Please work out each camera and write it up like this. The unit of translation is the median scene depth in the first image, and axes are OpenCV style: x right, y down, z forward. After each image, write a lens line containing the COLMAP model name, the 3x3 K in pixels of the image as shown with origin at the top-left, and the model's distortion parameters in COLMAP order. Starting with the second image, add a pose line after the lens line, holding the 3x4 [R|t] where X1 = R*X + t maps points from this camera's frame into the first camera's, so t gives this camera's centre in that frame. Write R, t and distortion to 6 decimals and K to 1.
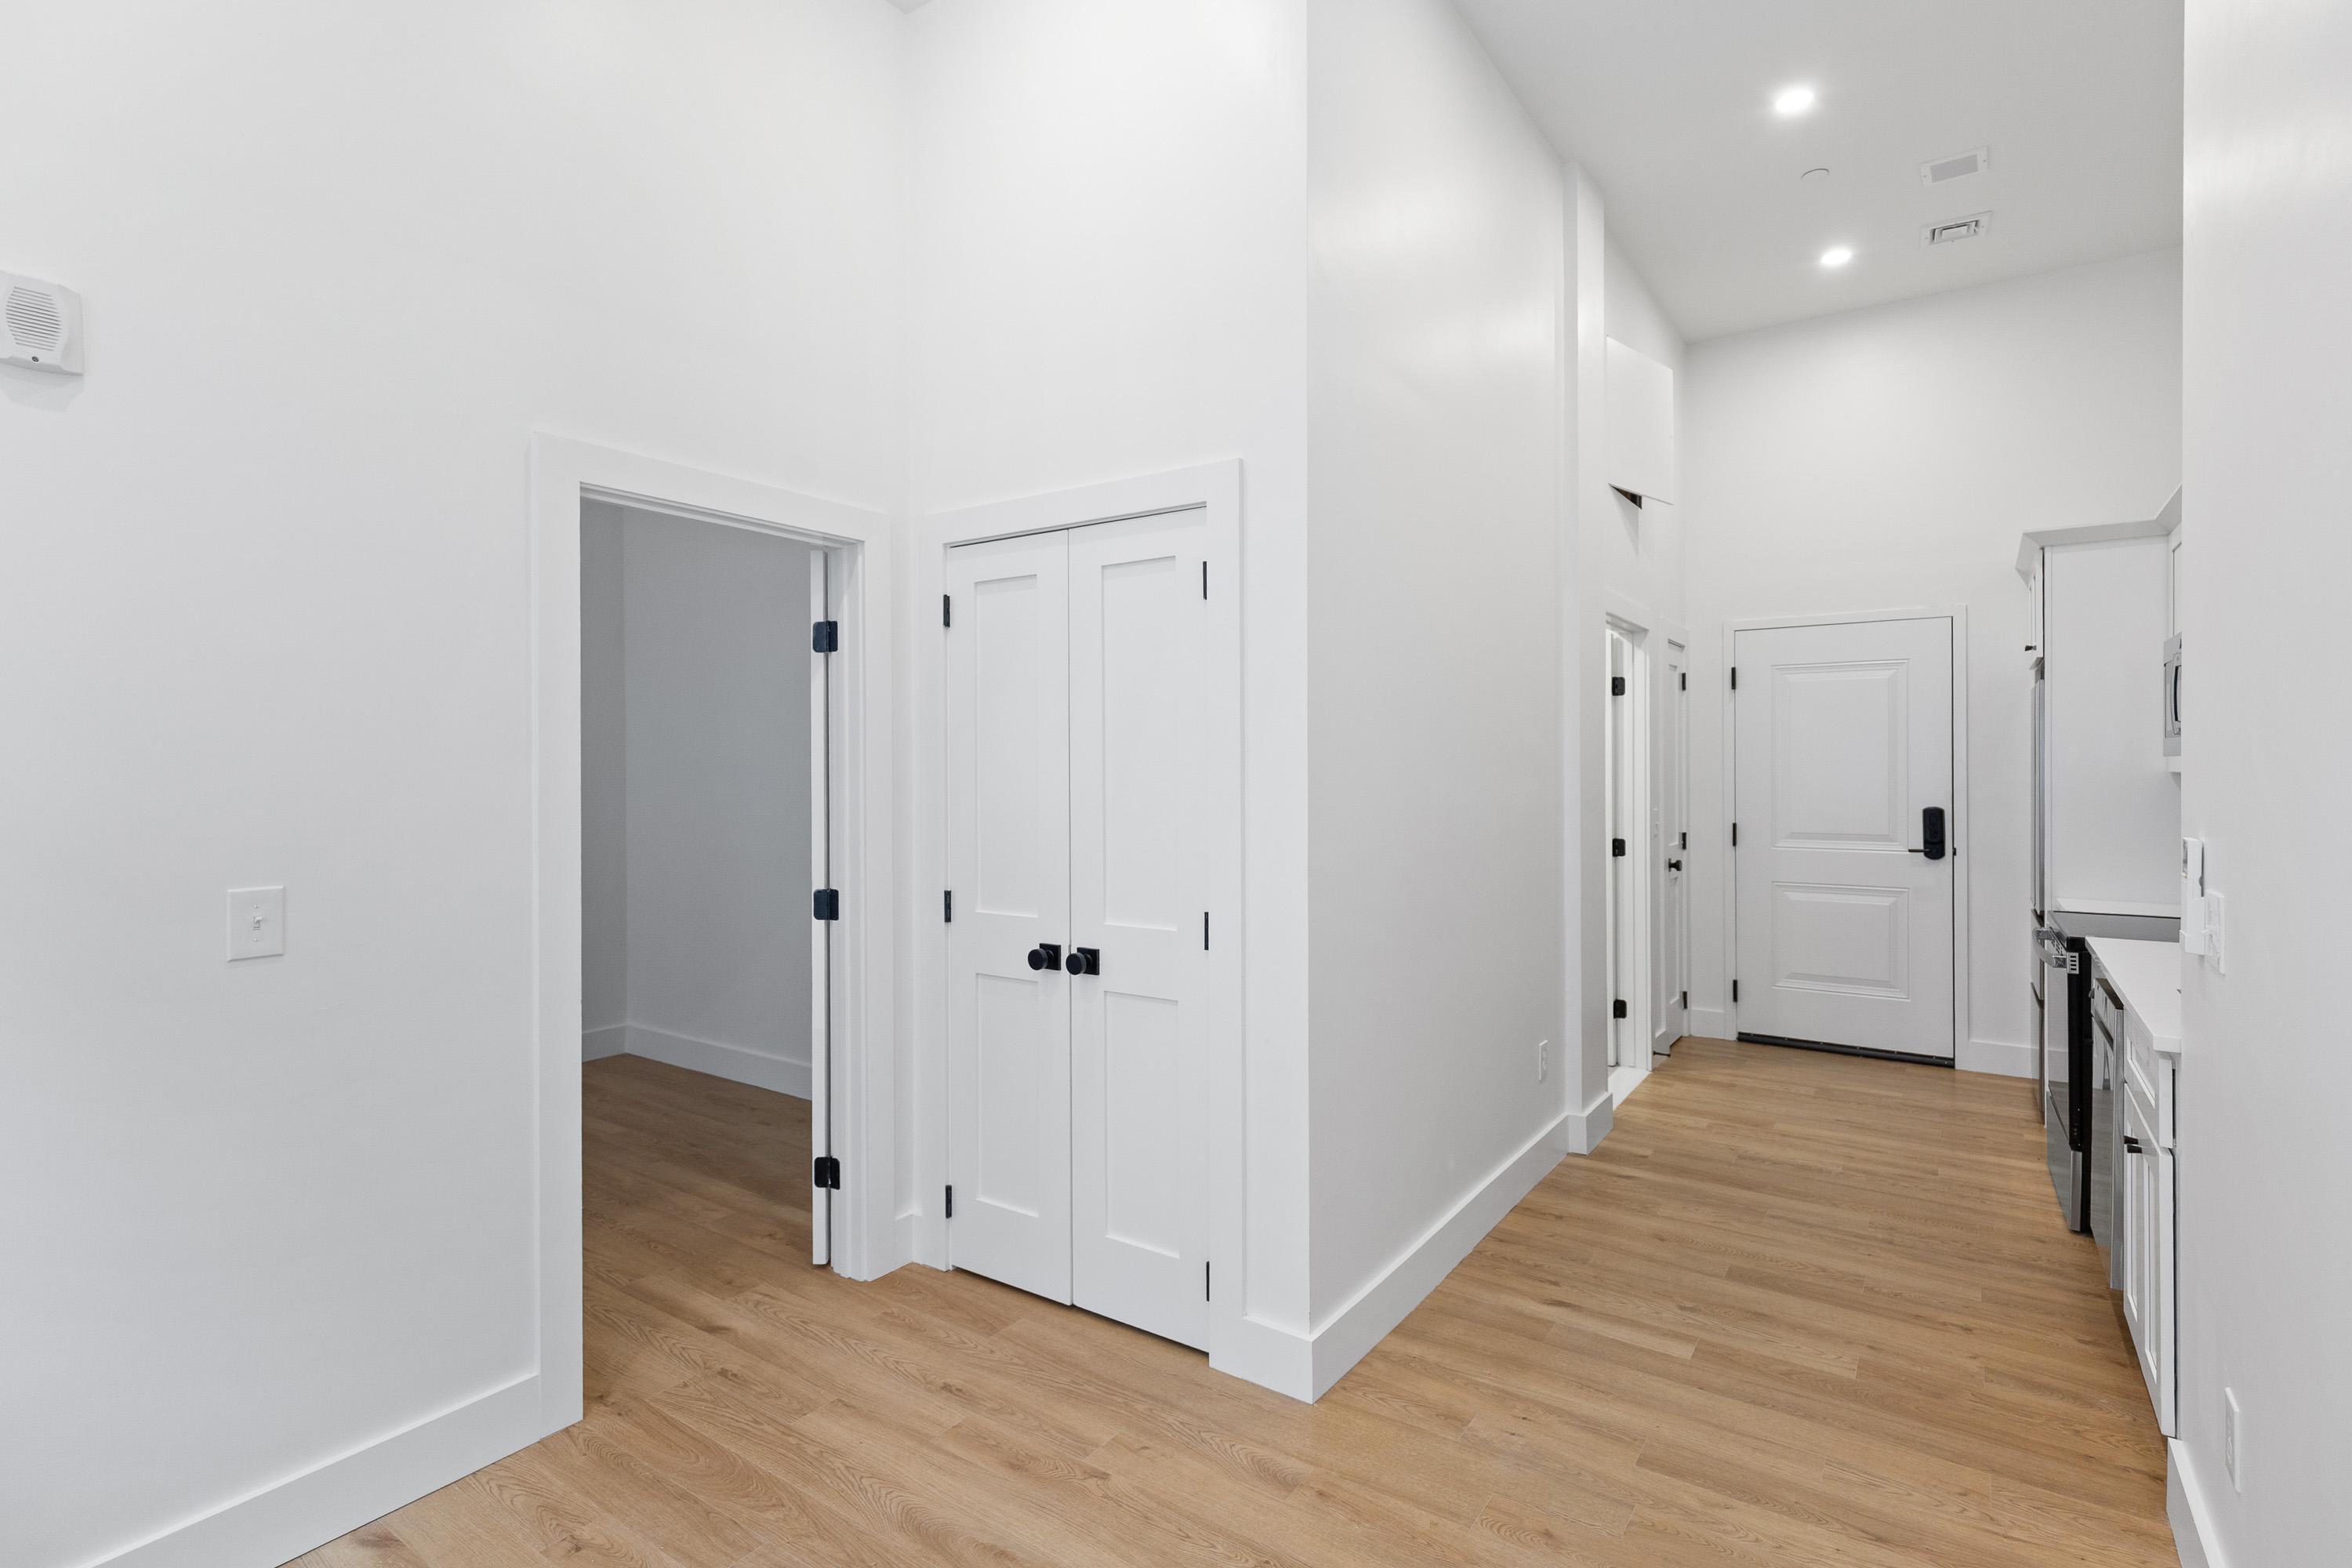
lens RADIAL K [[1065.8, 0, 1183.6], [0, 1065.8, 795.7], [0, 0, 1]] dist [0.002614, 0.000375]
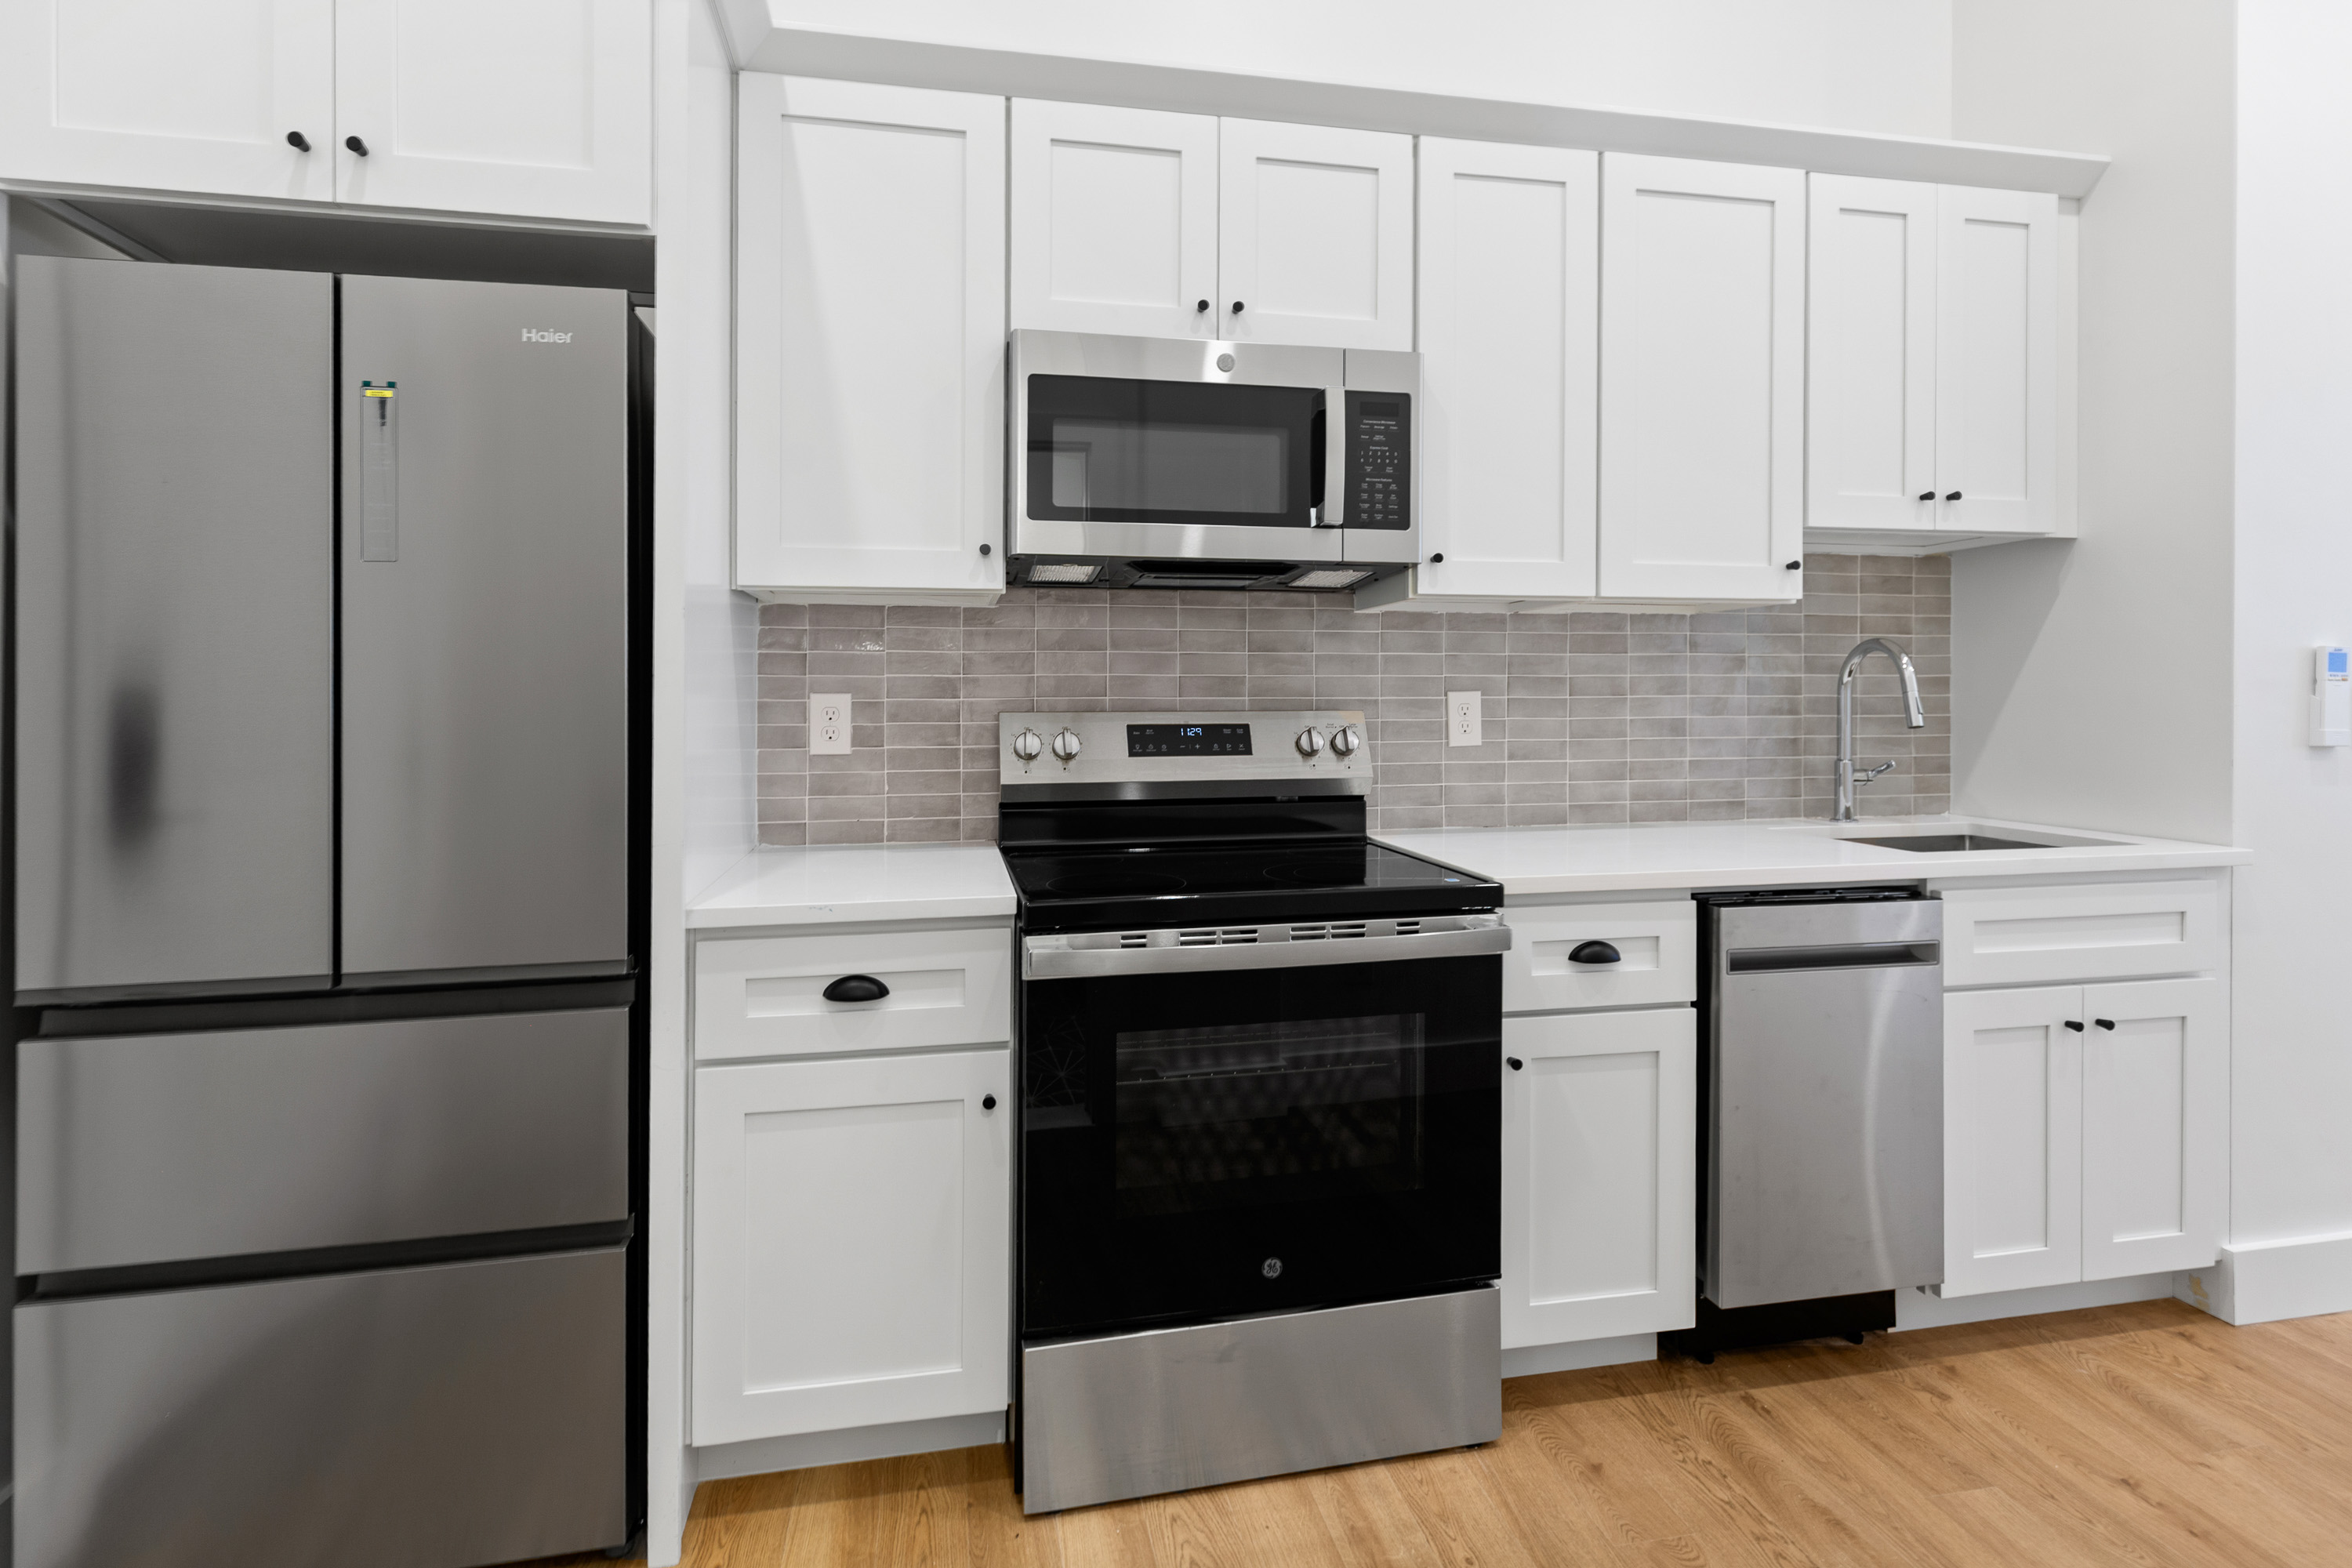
lens RADIAL K [[1137.6, 0, 1121.0], [0, 1137.6, 710.0], [0, 0, 1]] dist [0.004244, -0.000444]
pose [[-0.722615, -0.004743, 0.691234, 0.571918], [0.019708, 0.999429, 0.027460, 0.025585], [-0.690969, 0.033465, -0.722109, 1.511542]]
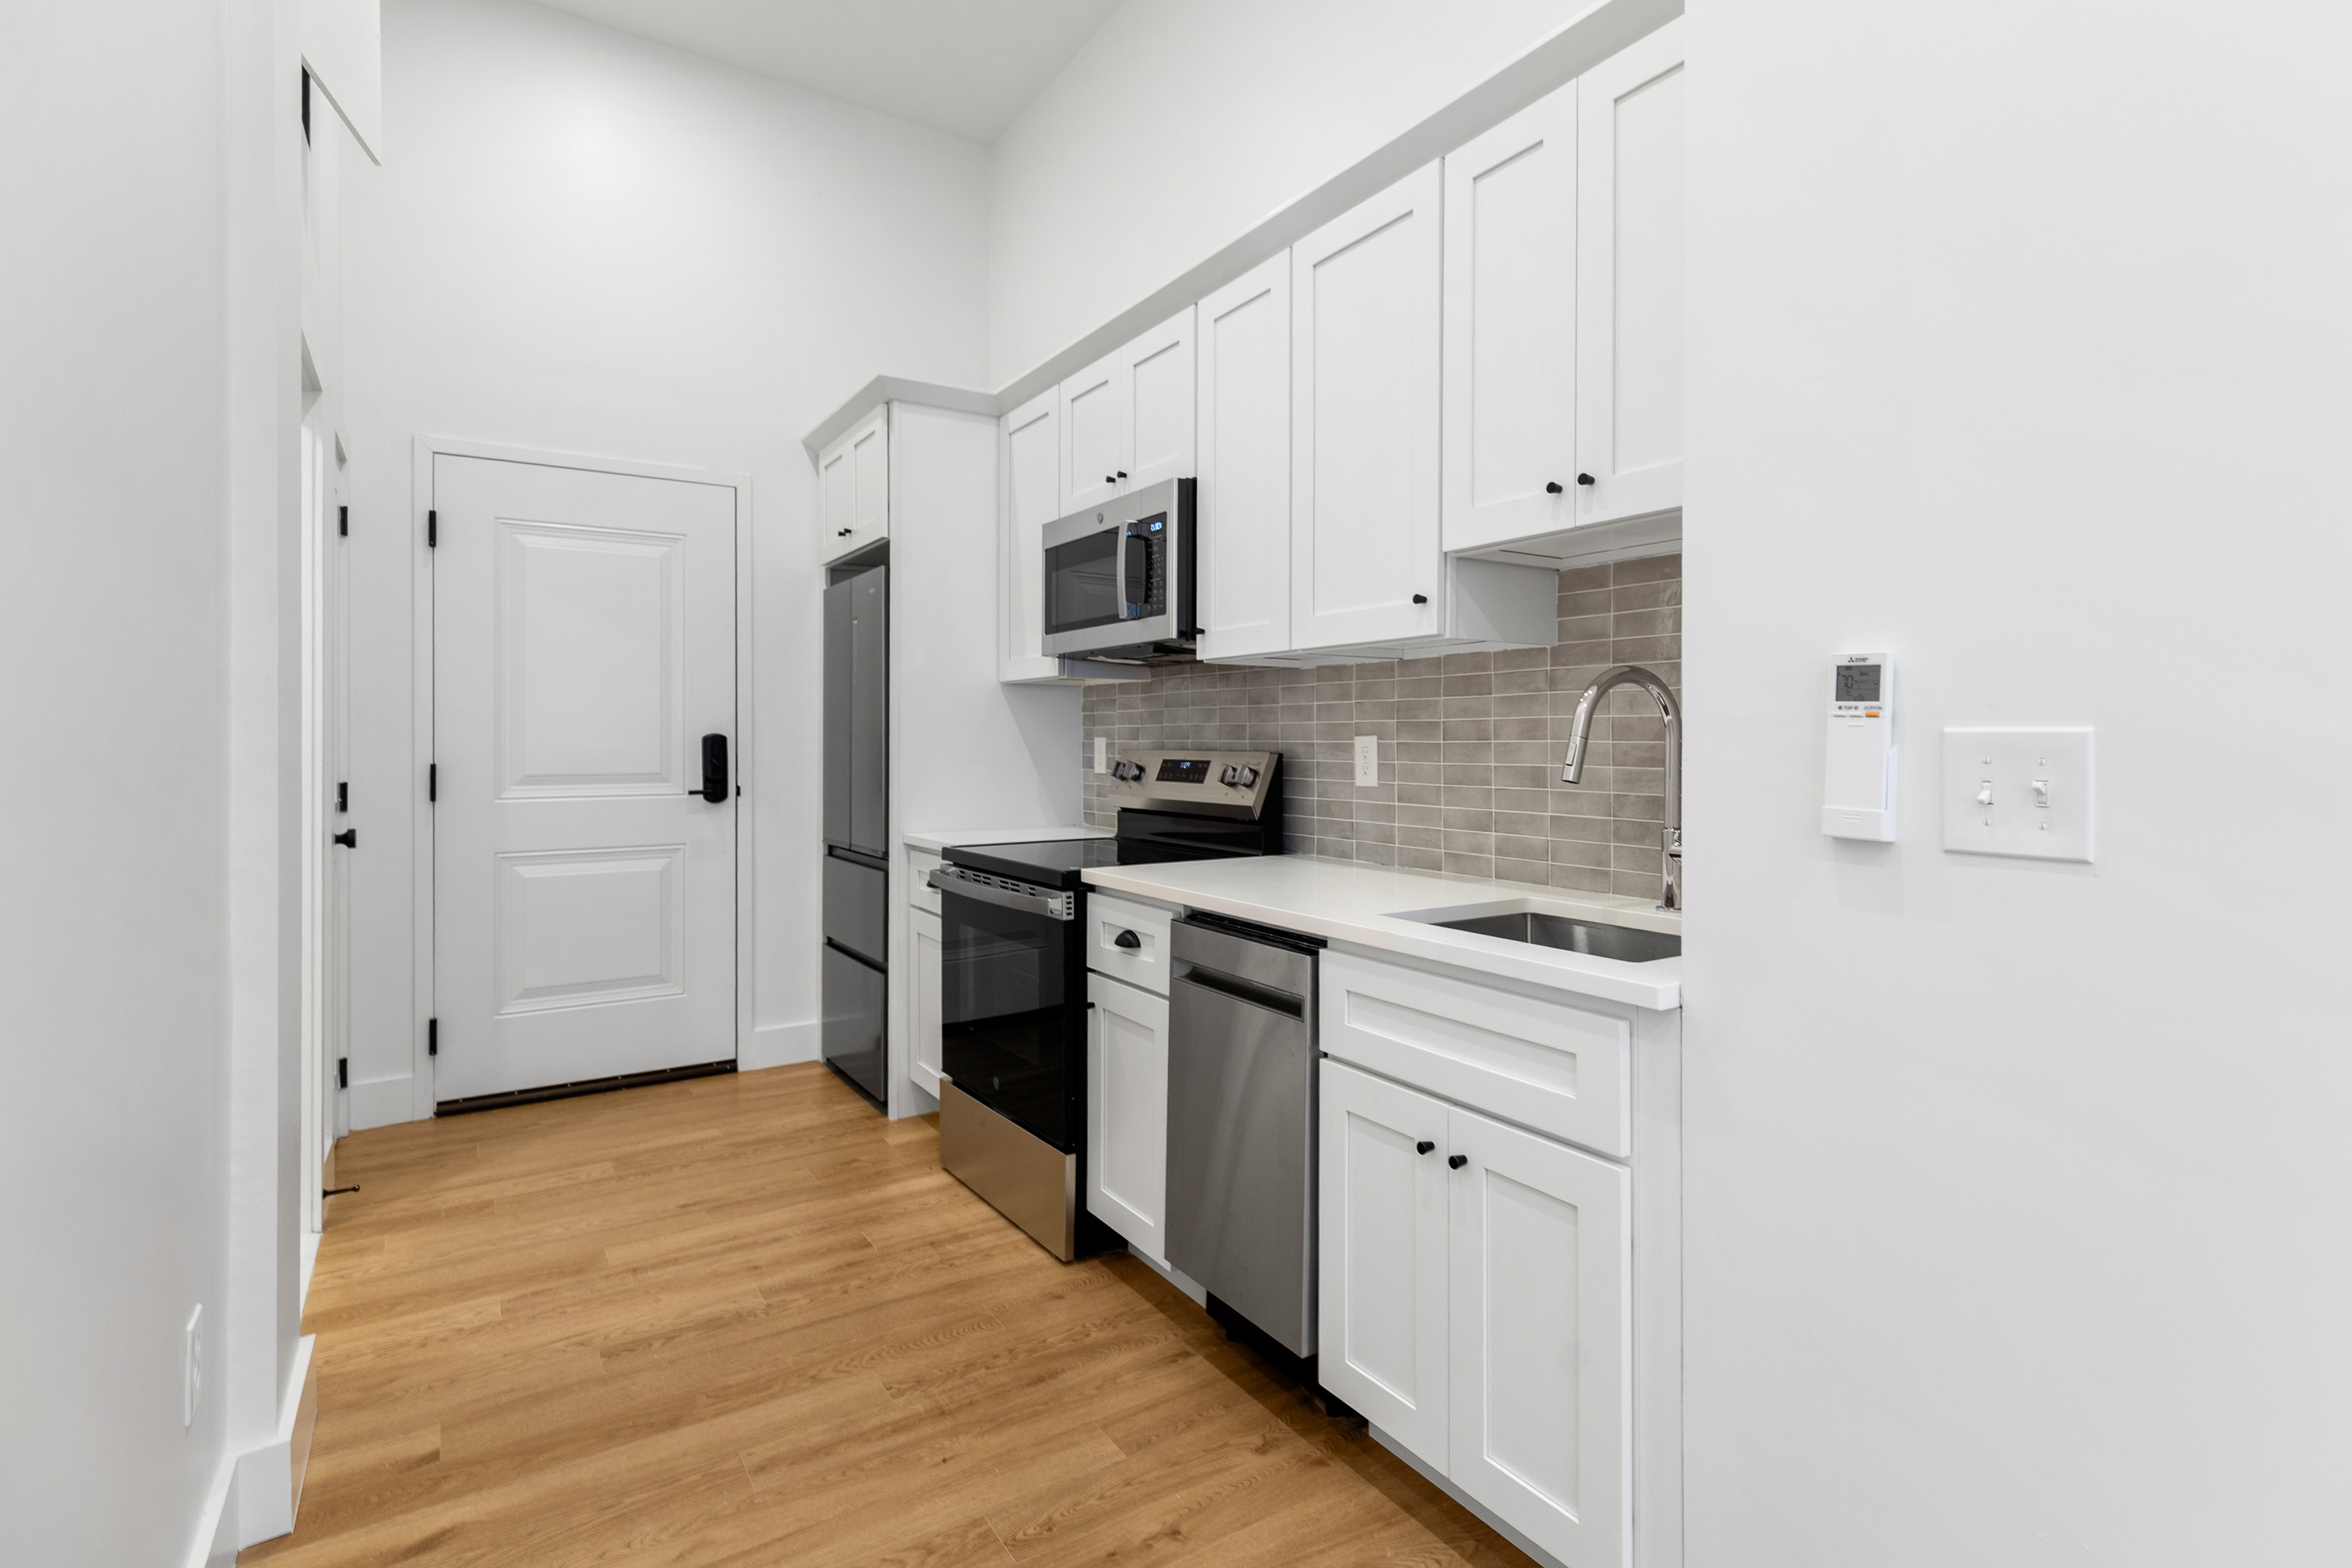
lens RADIAL K [[1144.9, 0, 1179.0], [0, 1144.9, 735.5], [0, 0, 1]] dist [0.004666, 0.000266]
pose [[0.372134, 0.003877, 0.928171, 0.106214], [0.021640, 0.999683, -0.012852, 0.046220], [-0.927927, 0.024868, 0.371932, 0.608636]]
